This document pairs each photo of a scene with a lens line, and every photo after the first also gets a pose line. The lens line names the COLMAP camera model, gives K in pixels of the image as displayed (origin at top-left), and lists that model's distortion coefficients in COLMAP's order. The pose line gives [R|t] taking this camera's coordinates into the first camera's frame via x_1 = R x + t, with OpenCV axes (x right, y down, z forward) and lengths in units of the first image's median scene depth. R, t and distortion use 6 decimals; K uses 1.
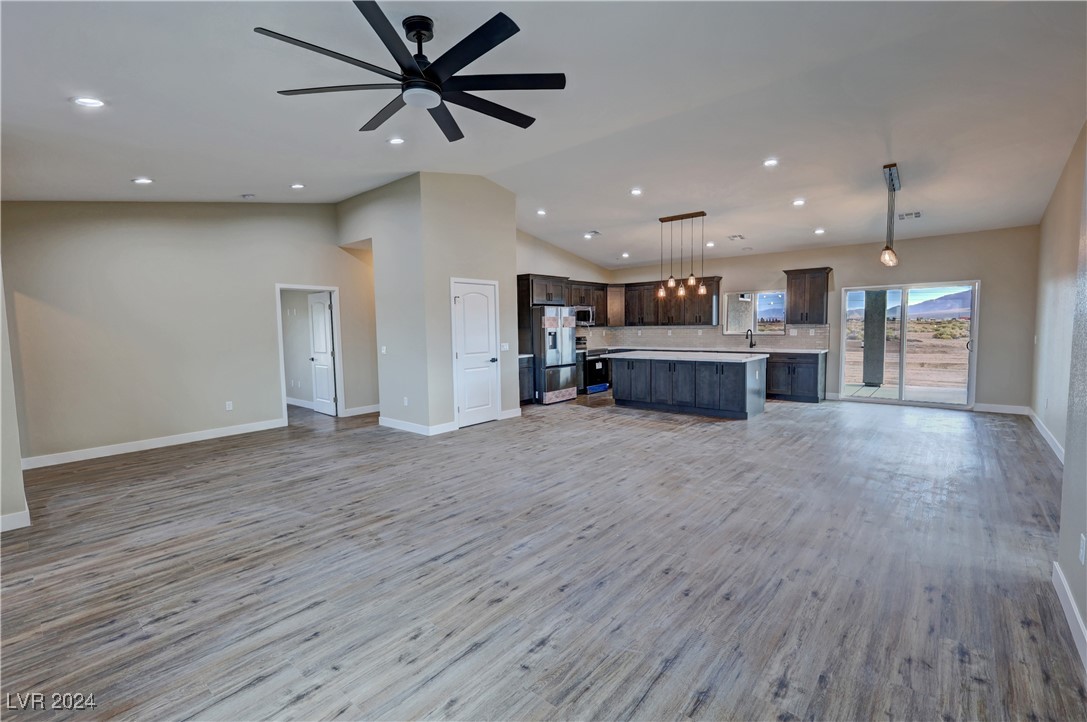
lens RADIAL K [[474.1, 0, 547.4], [0, 474.1, 357.2], [0, 0, 1]] dist [0.004508, -0.000491]
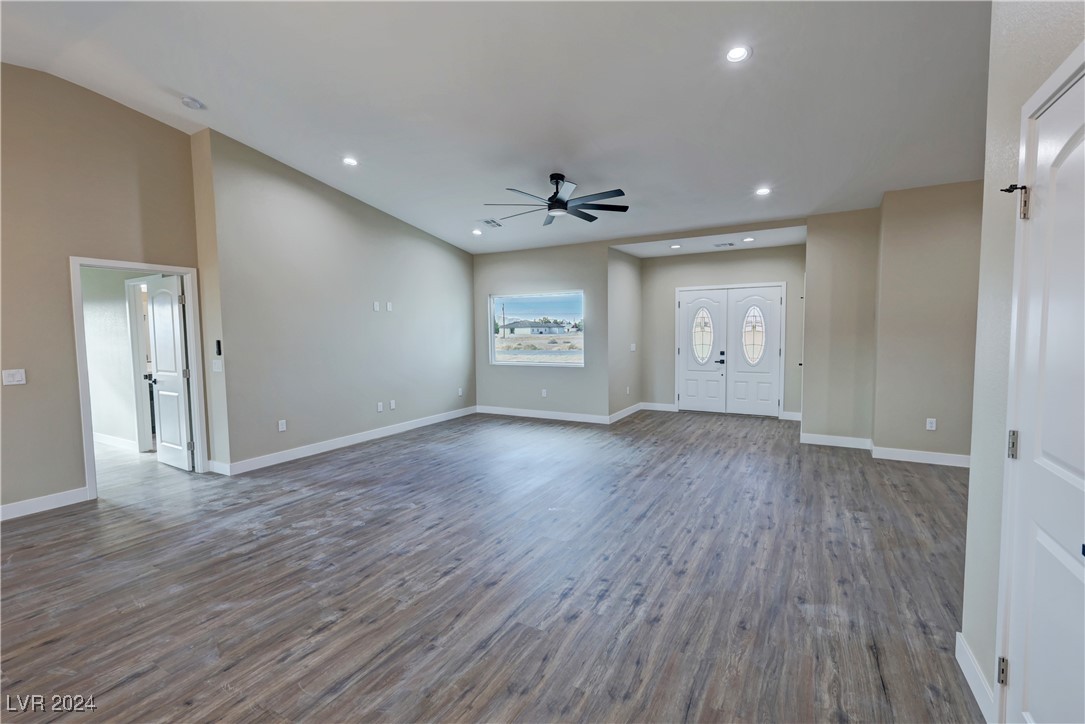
lens RADIAL K [[473.3, 0, 546.1], [0, 473.3, 365.8], [0, 0, 1]] dist [0.004508, -0.000491]
pose [[-0.980024, 0.047018, -0.193243, 0.114691], [0.018673, 0.989114, 0.145964, -0.122139], [0.198002, 0.139440, -0.970233, 1.809863]]
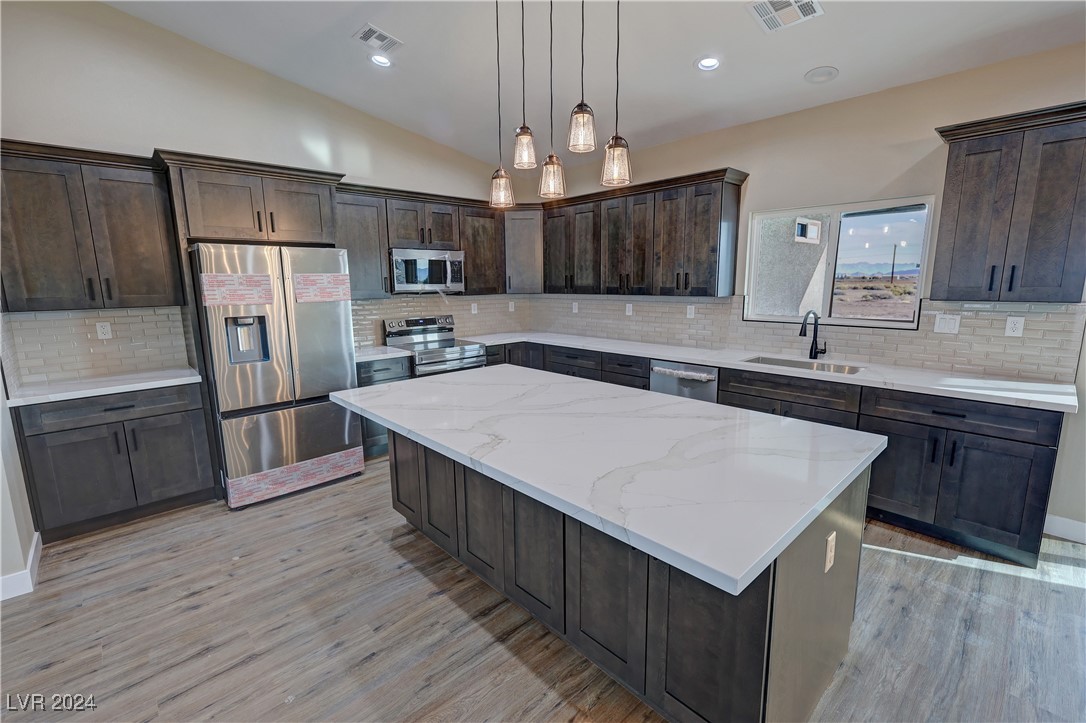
lens RADIAL K [[473.7, 0, 546.0], [0, 473.7, 360.0], [0, 0, 1]] dist [0.004508, -0.000491]
pose [[0.994229, 0.024477, -0.104449, 0.559436], [-0.013867, 0.994776, 0.101132, -0.119361], [0.106379, -0.099100, 0.989375, 1.312258]]
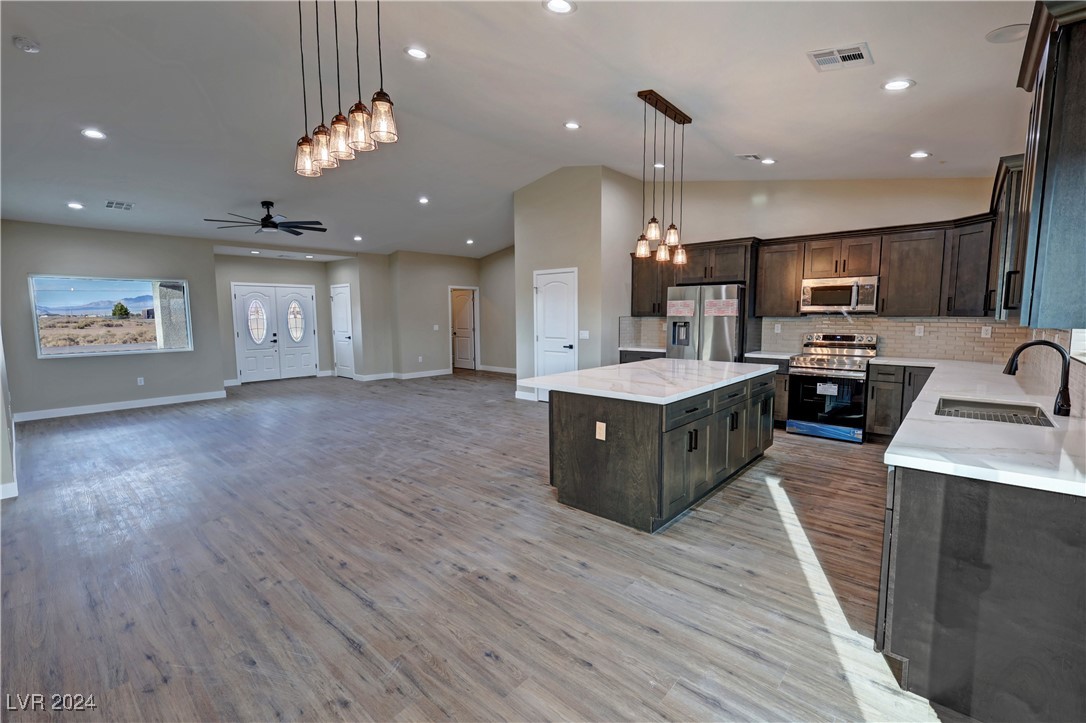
lens RADIAL K [[473.7, 0, 546.3], [0, 473.7, 359.3], [0, 0, 1]] dist [0.004508, -0.000491]
pose [[-0.015464, 0.115800, -0.993152, 1.493133], [-0.061724, 0.991266, 0.116541, -0.136260], [0.997973, 0.063104, -0.008181, 1.596393]]
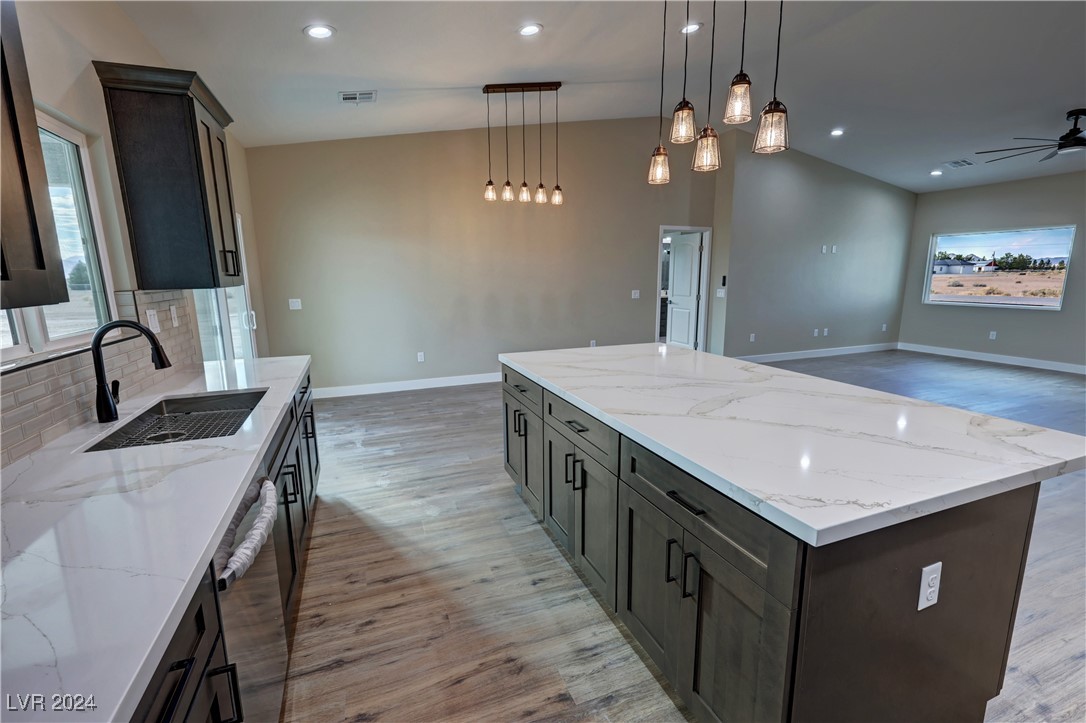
lens RADIAL K [[473.7, 0, 545.5], [0, 473.7, 361.3], [0, 0, 1]] dist [0.004508, -0.000491]
pose [[-0.884557, -0.060236, 0.462526, 0.418557], [0.056760, 0.970355, 0.234923, -0.169590], [-0.462966, 0.234056, -0.854916, 2.358374]]
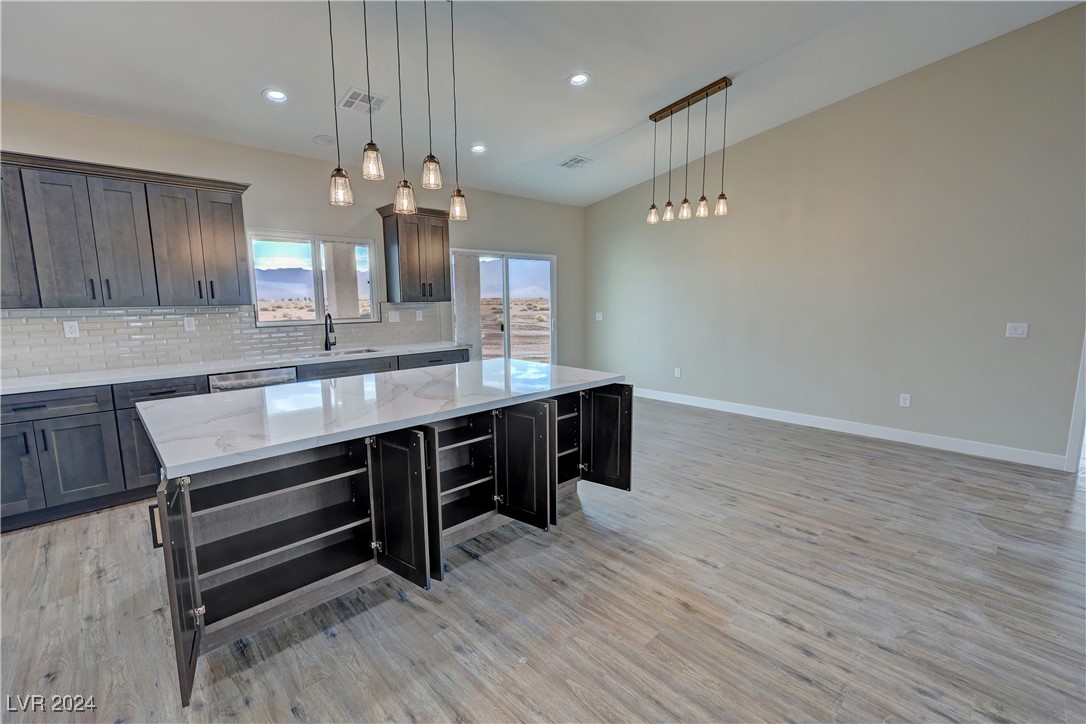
lens RADIAL K [[473.7, 0, 544.6], [0, 473.7, 360.4], [0, 0, 1]] dist [0.004508, -0.000491]
pose [[0.095908, -0.117279, 0.988457, -0.095672], [0.075041, 0.991061, 0.110307, -0.103896], [-0.992558, 0.063596, 0.103851, 1.583246]]
